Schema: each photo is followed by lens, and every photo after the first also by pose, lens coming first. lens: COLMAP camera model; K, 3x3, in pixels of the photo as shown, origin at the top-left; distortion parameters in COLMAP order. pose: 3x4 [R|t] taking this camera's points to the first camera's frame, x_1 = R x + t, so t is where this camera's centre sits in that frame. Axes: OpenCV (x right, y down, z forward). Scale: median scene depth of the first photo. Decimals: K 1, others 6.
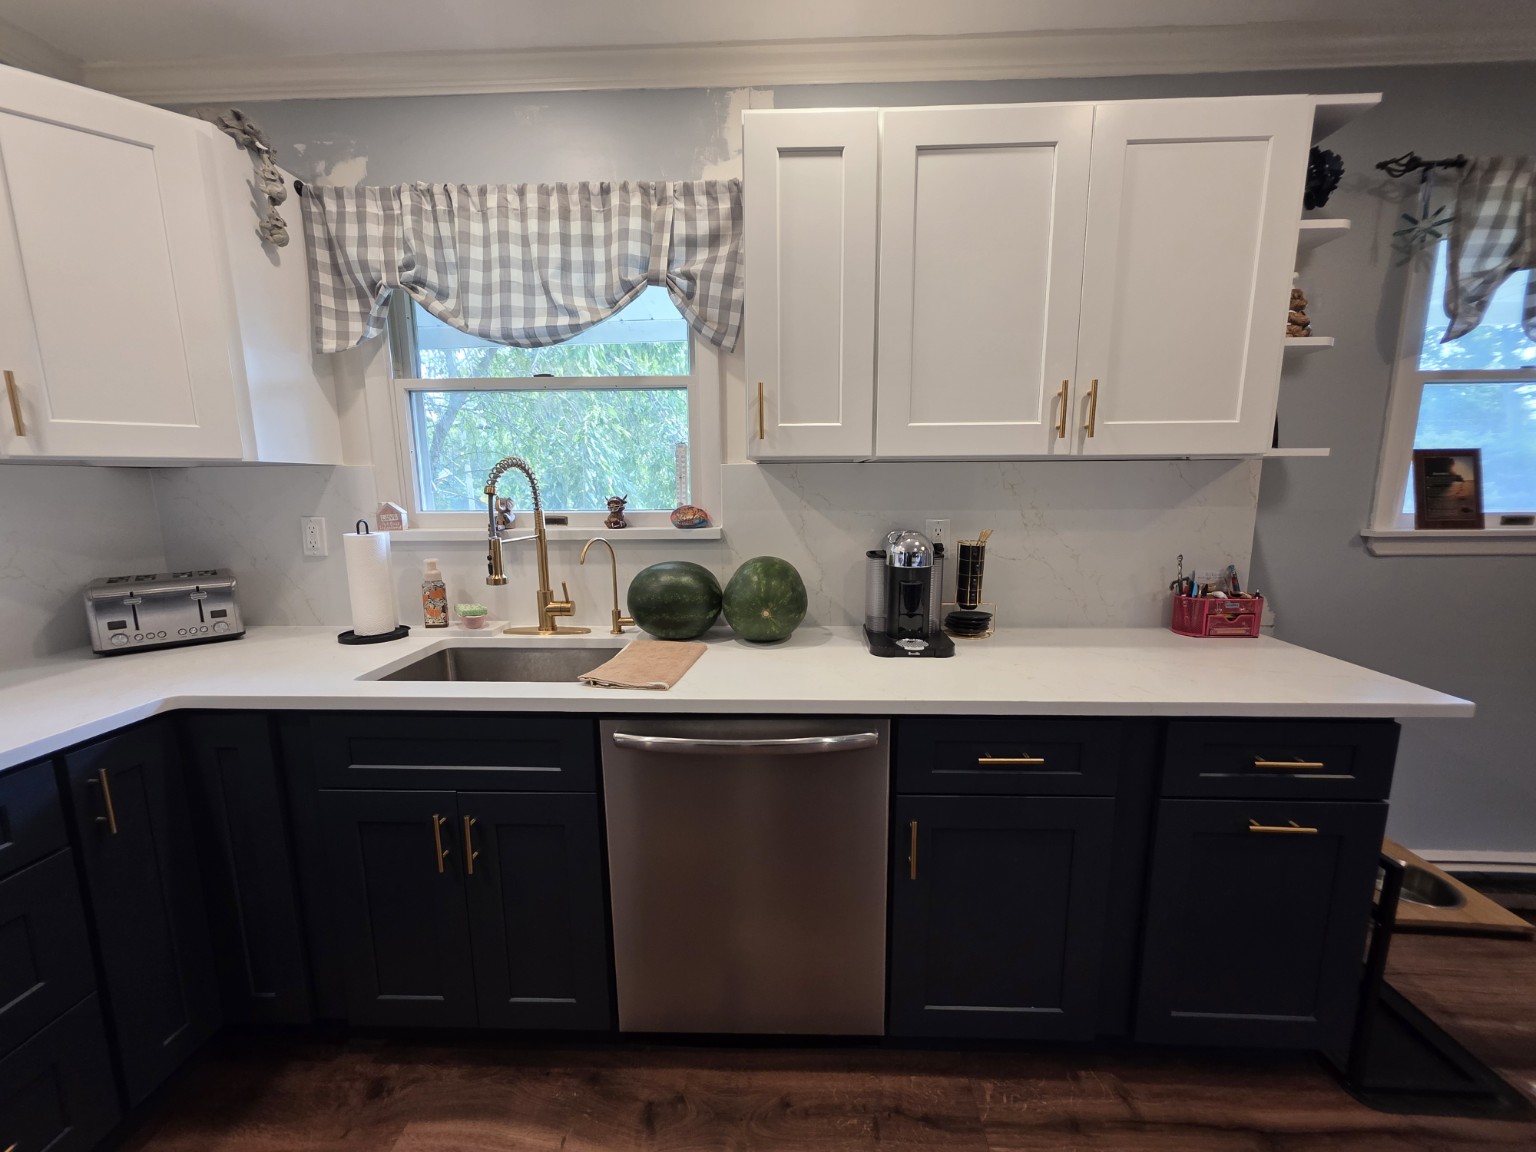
lens RADIAL K [[617.1, 0, 772.6], [0, 617.1, 582.6], [0, 0, 1]] dist [0.000493, -0.000126]
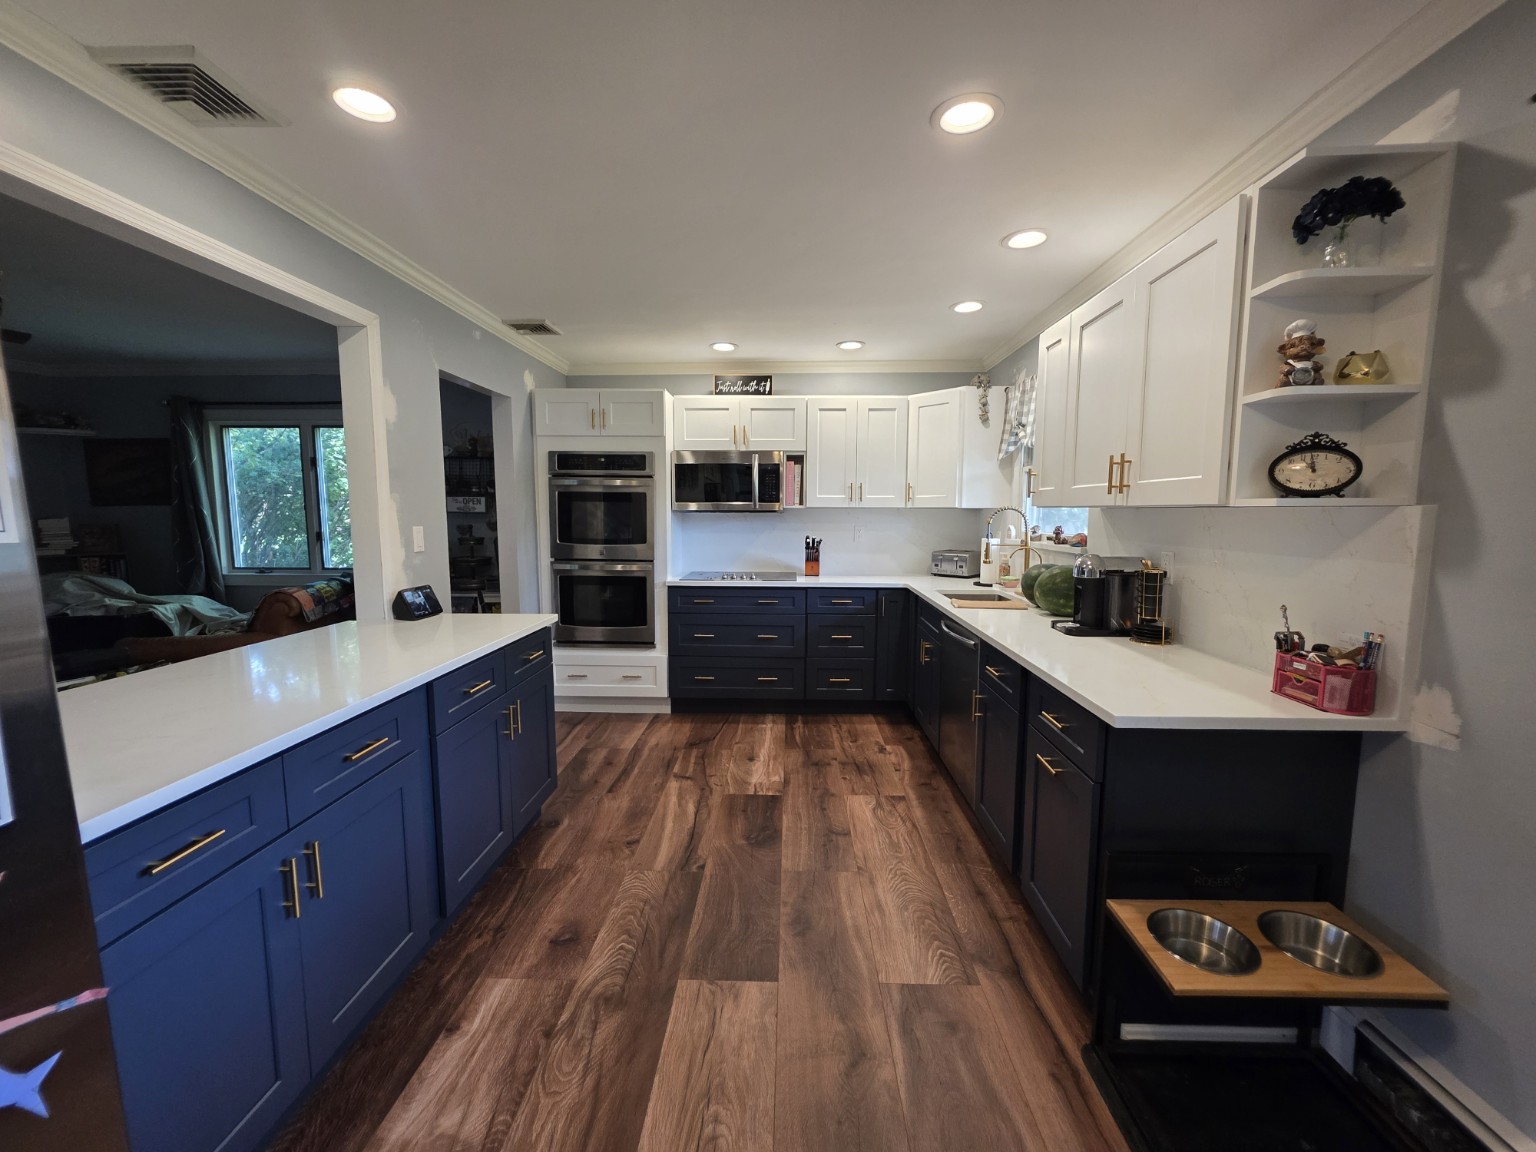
lens RADIAL K [[613.6, 0, 774.7], [0, 613.6, 576.0], [0, 0, 1]] dist [0.001272, 0.000119]
pose [[0.008505, 0.112786, -0.993583, 1.611966], [-0.161694, 0.980698, 0.109939, -0.067112], [0.986804, 0.159721, 0.026578, 0.188743]]
